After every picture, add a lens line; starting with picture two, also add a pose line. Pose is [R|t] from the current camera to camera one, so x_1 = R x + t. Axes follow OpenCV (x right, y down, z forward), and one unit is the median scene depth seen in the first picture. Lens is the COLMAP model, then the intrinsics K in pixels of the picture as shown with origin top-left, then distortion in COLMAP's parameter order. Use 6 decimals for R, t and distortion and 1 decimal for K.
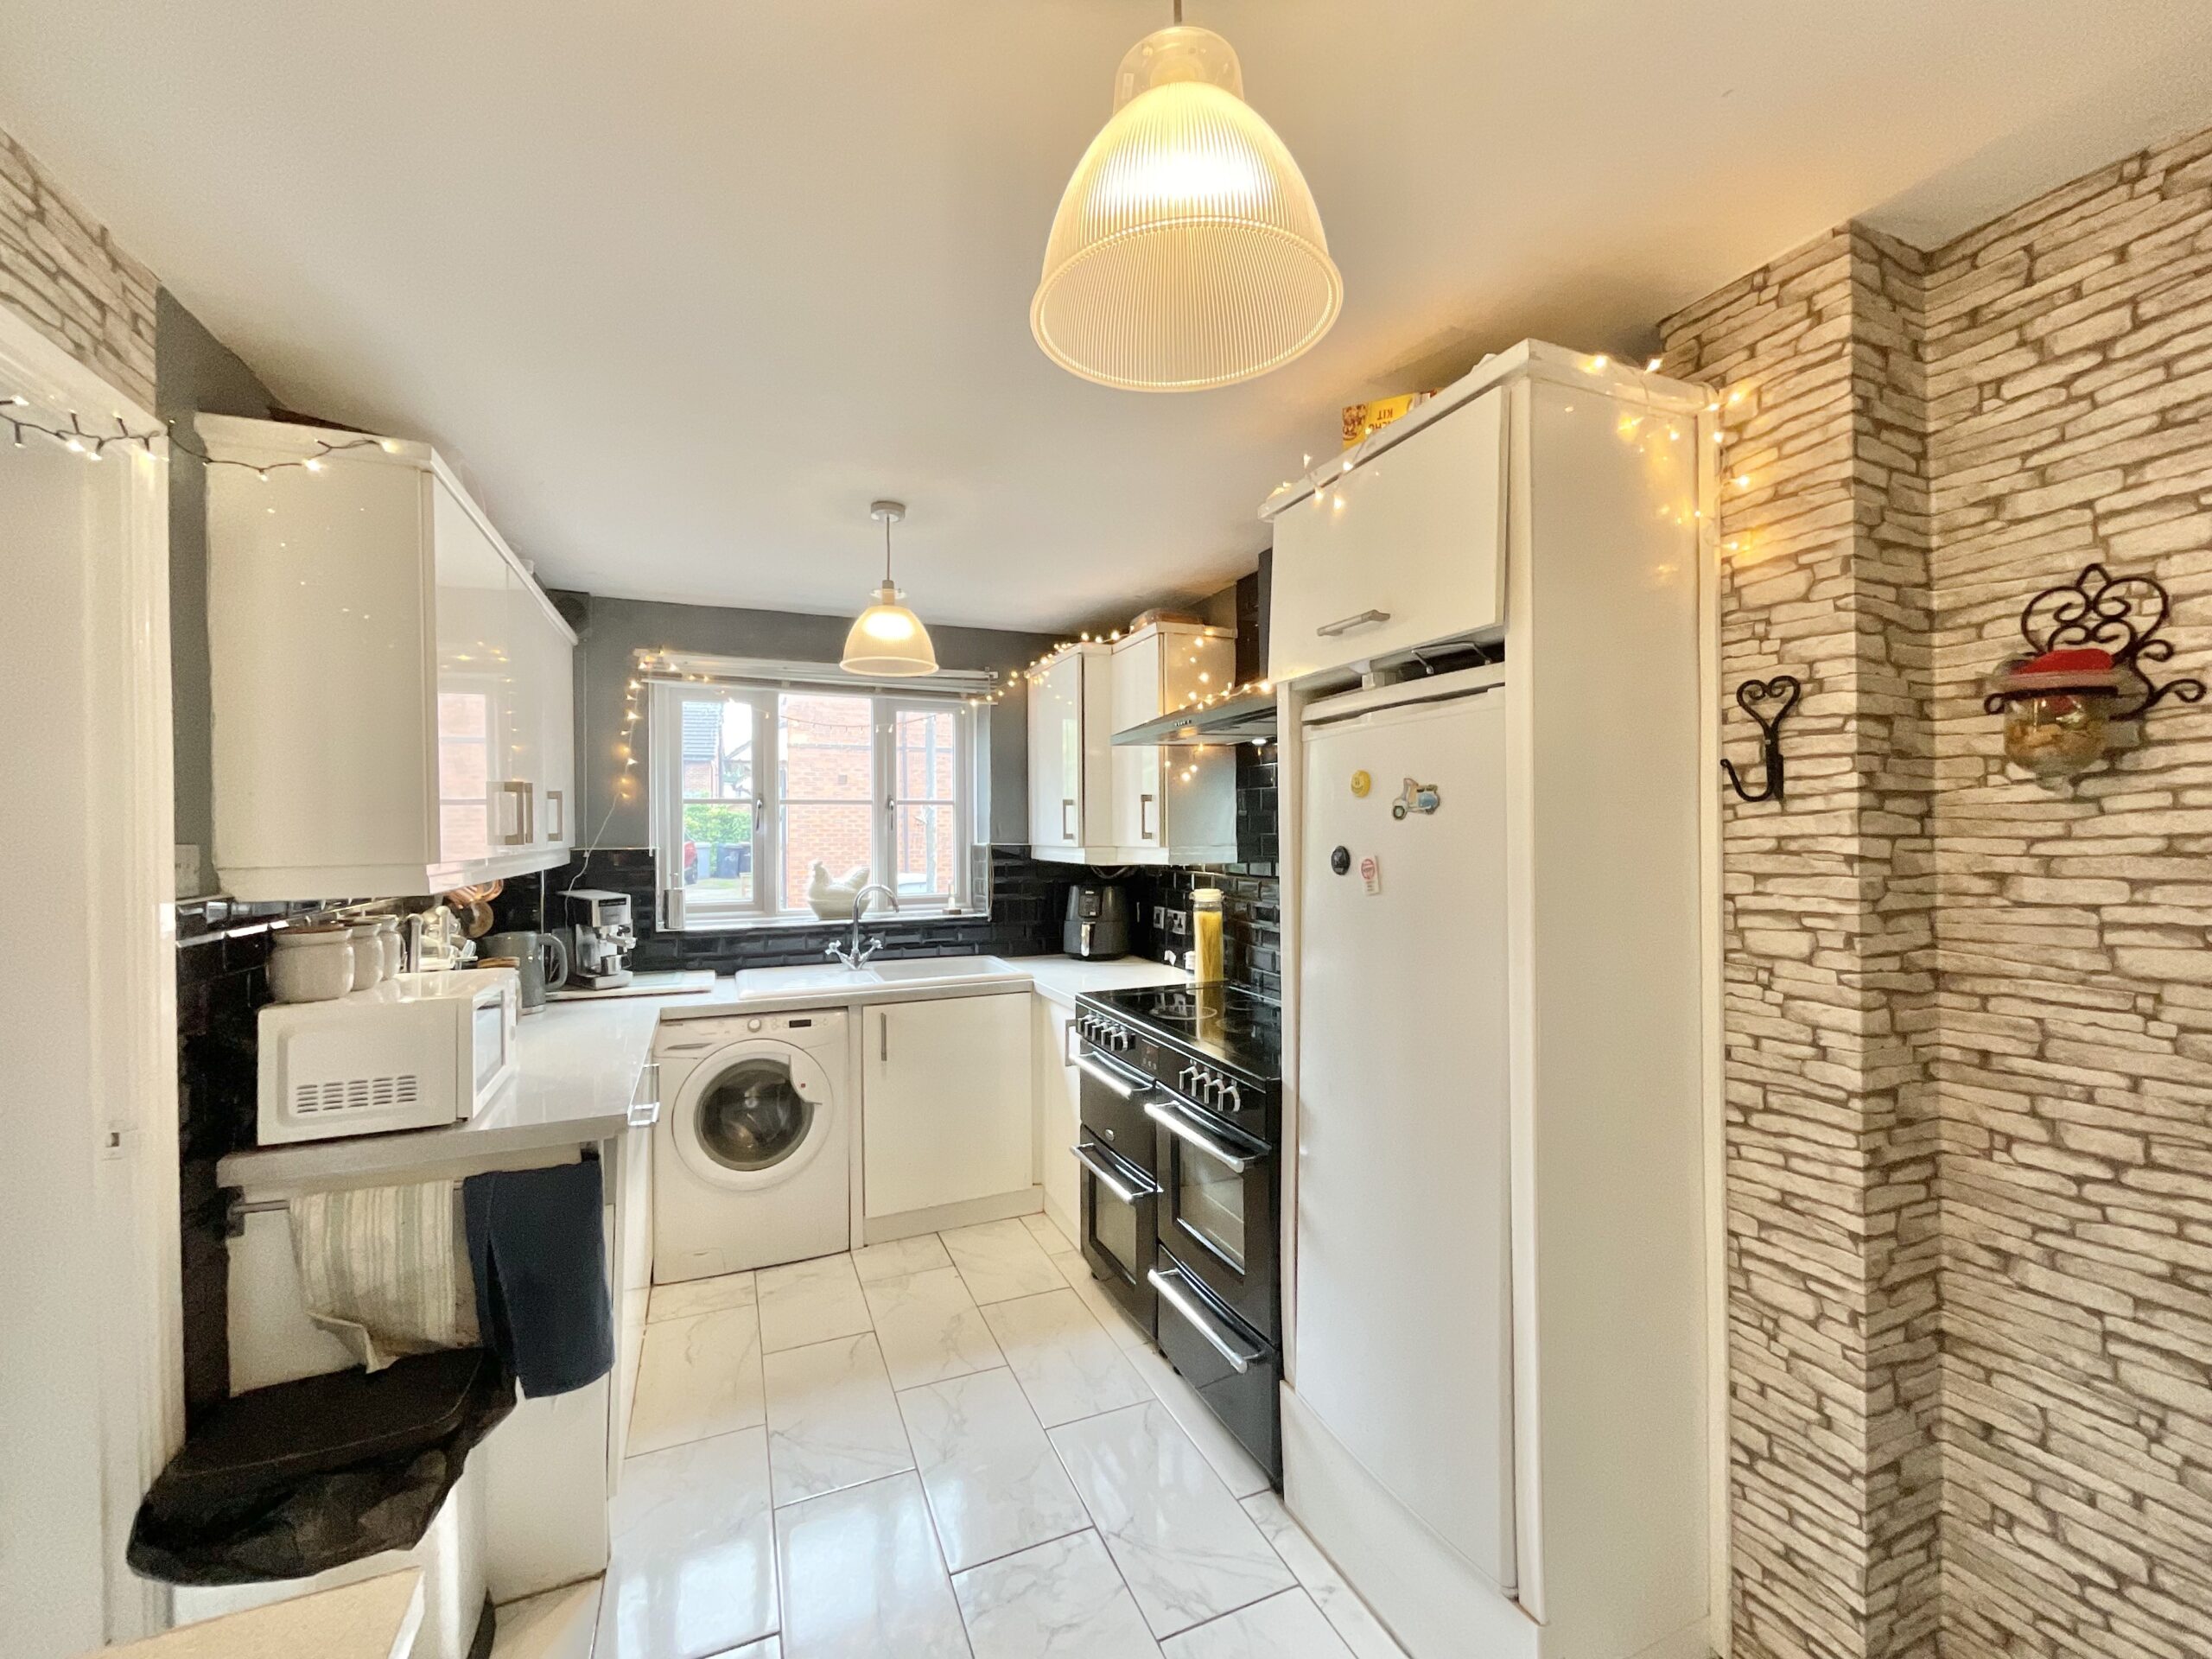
lens RADIAL K [[891.7, 0, 1106.0], [0, 891.7, 829.5], [0, 0, 1]] dist [-0.000059, 0.000011]
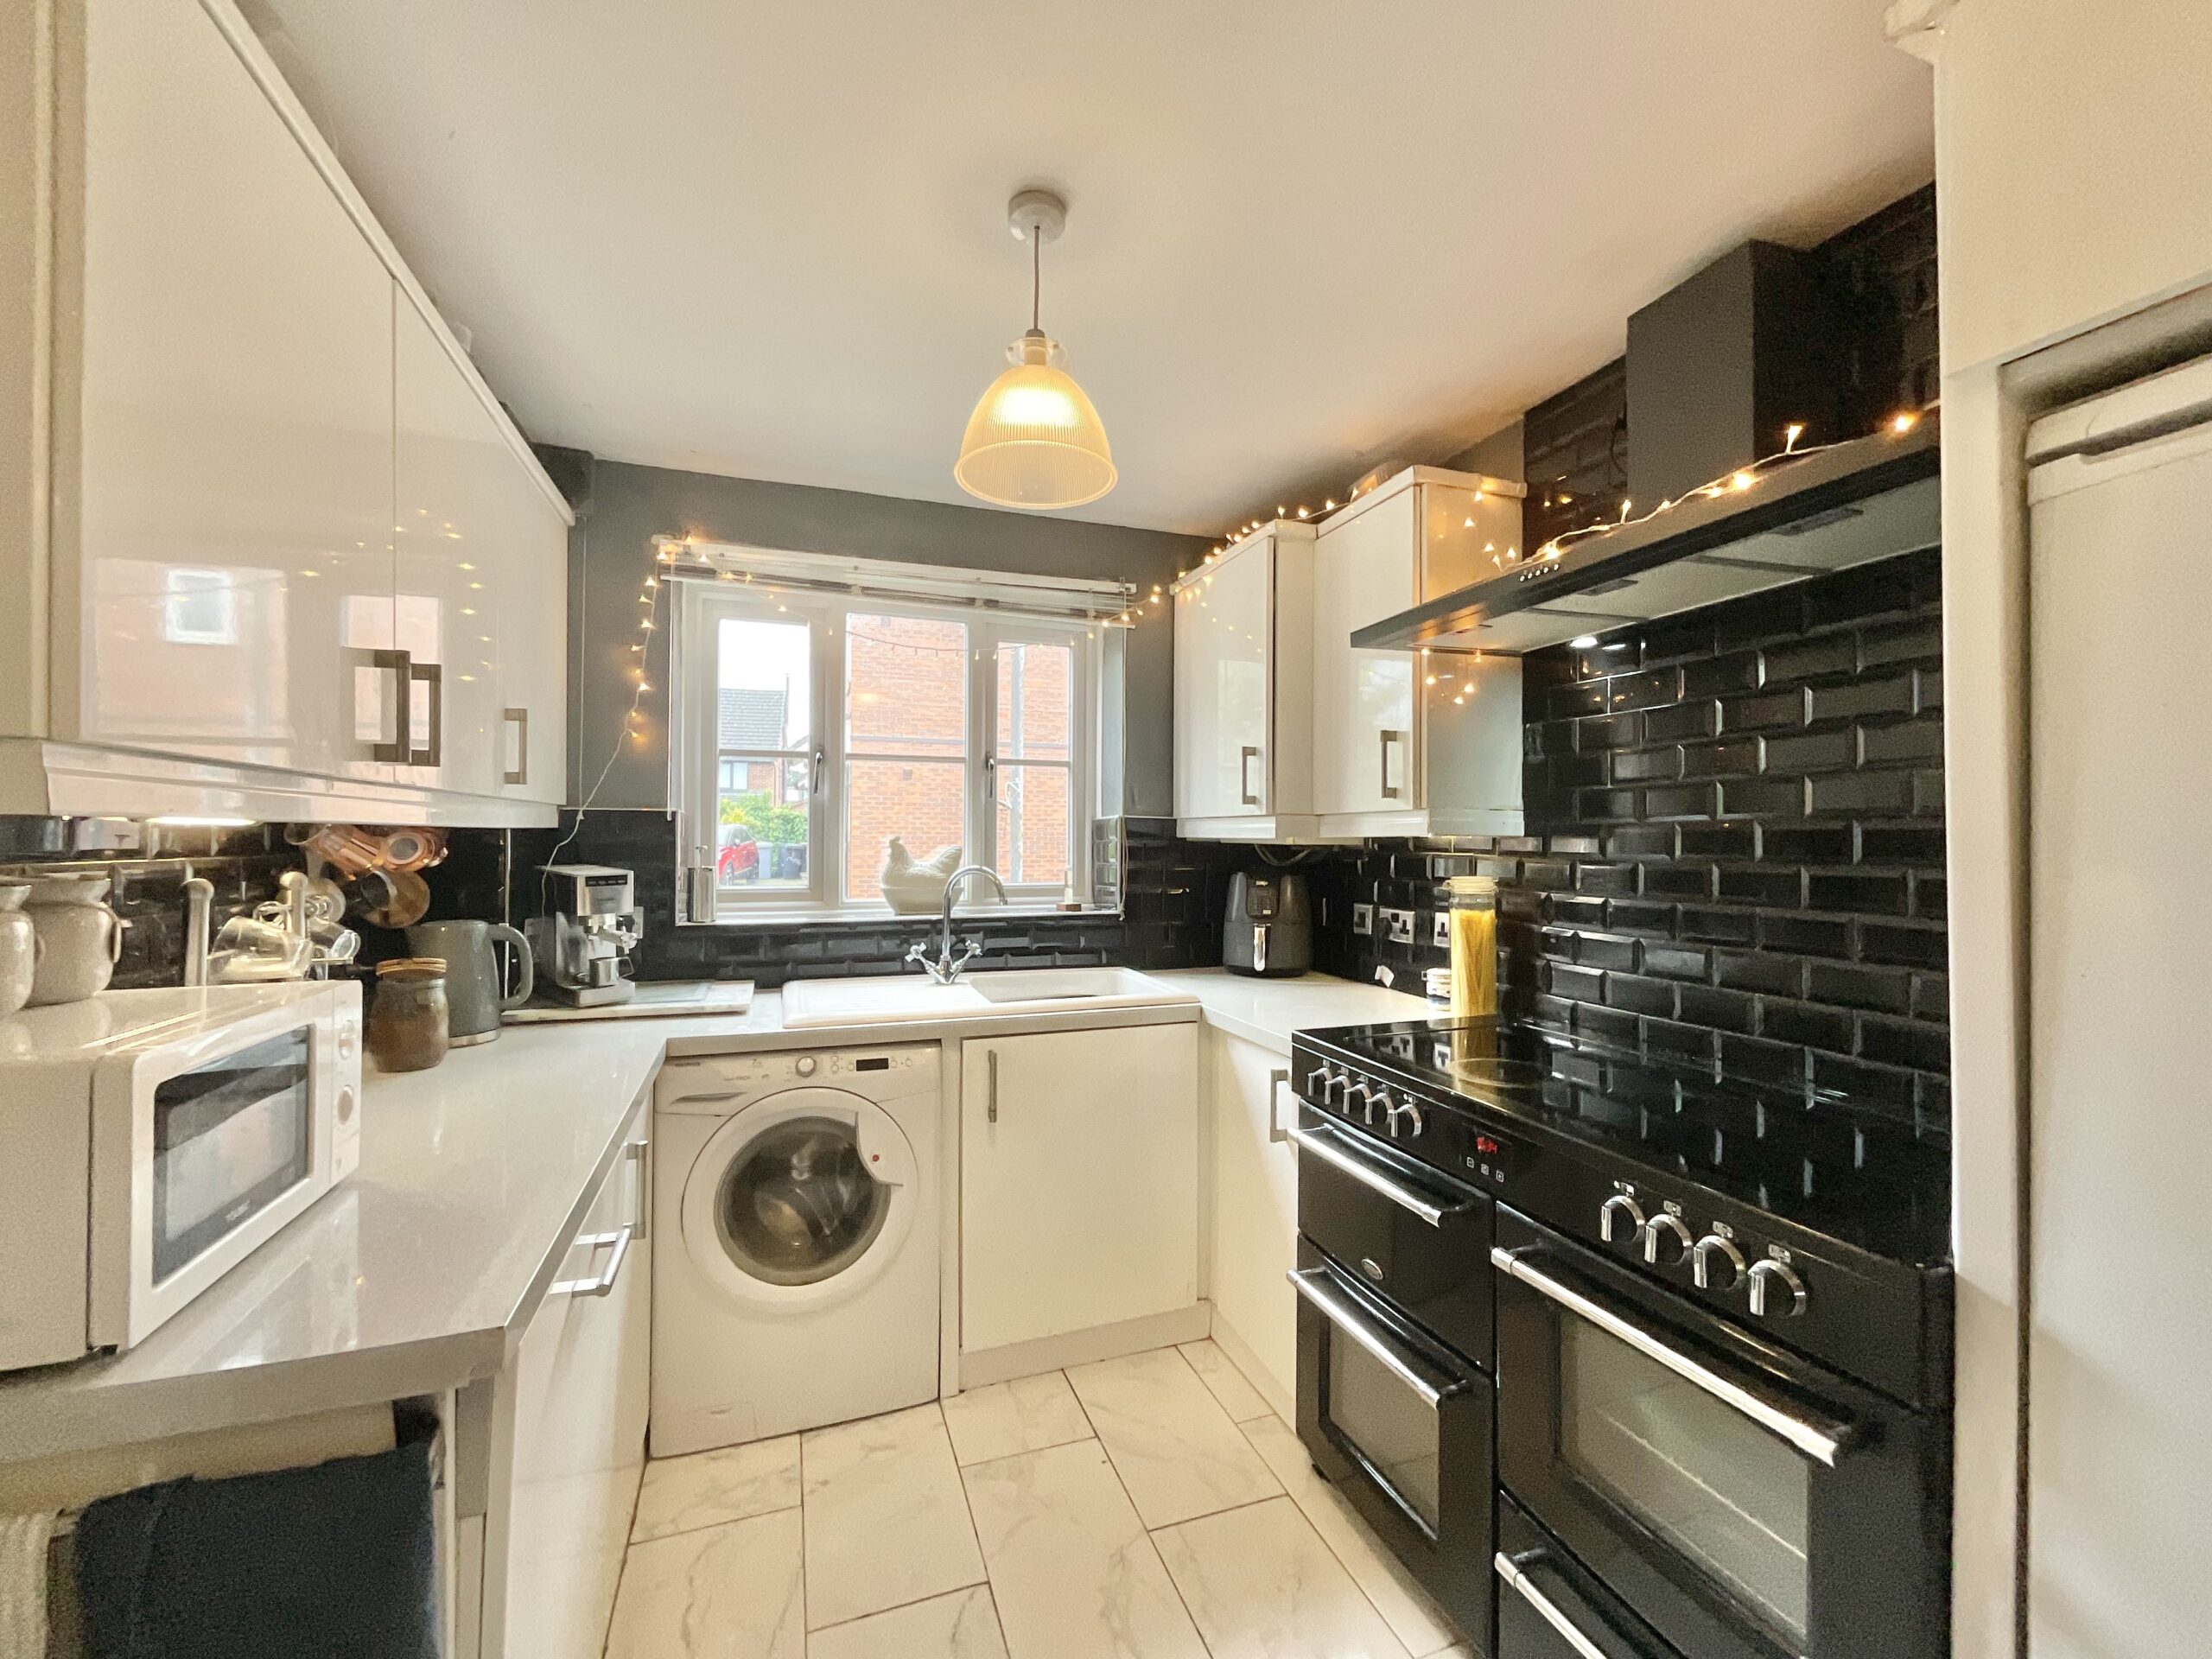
lens RADIAL K [[900.4, 0, 1106.1], [0, 900.4, 831.2], [0, 0, 1]] dist [0.001018, 0.000860]
pose [[0.997876, 0.011132, -0.064189, -0.114385], [-0.011530, 0.999917, -0.005830, 0.039554], [0.064119, 0.006557, 0.997921, 0.302584]]
